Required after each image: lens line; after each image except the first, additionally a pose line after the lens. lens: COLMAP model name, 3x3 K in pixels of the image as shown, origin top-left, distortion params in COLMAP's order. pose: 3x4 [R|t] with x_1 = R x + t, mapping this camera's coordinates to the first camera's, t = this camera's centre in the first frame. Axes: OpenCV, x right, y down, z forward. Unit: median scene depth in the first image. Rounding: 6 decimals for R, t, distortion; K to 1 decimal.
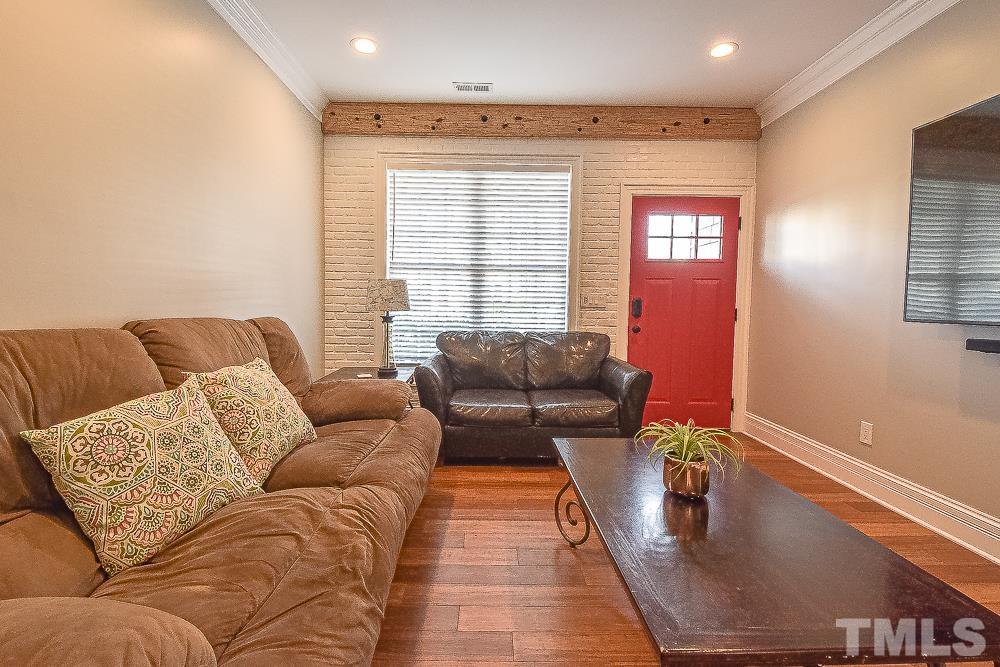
lens RADIAL K [[444.2, 0, 498.5], [0, 444.2, 326.8], [0, 0, 1]] dist [-0.015588, -0.000110]
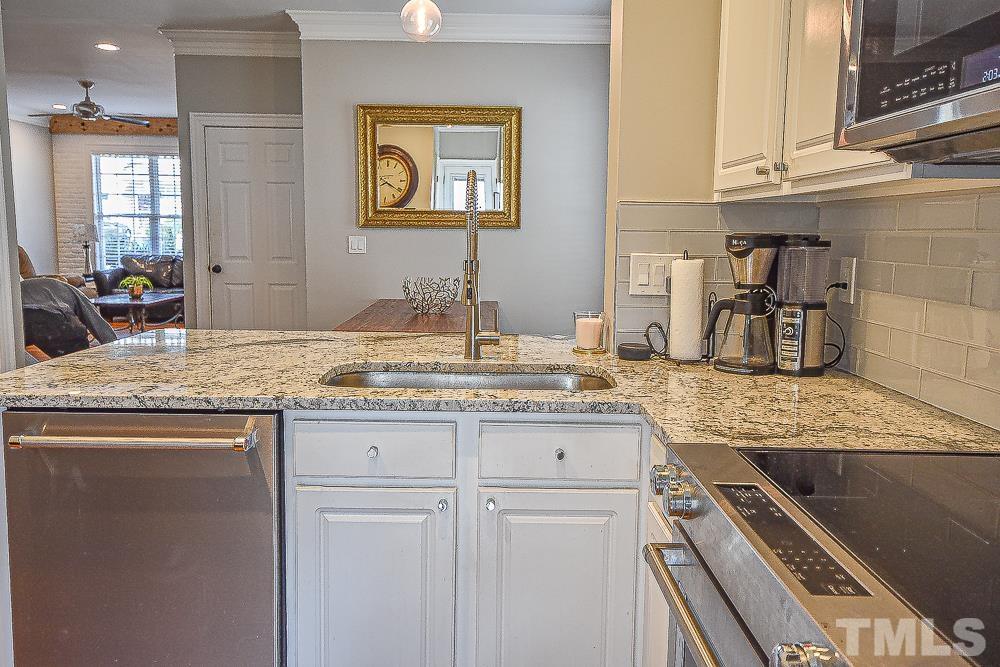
lens RADIAL K [[770.1, 0, 480.4], [0, 770.1, 340.4], [0, 0, 1]] dist [0.003472, -0.010012]
pose [[0.999966, 0.005674, 0.006067, 1.143861], [-0.006222, 0.995494, 0.094621, 0.047085], [-0.005502, -0.094656, 0.995495, -1.860062]]
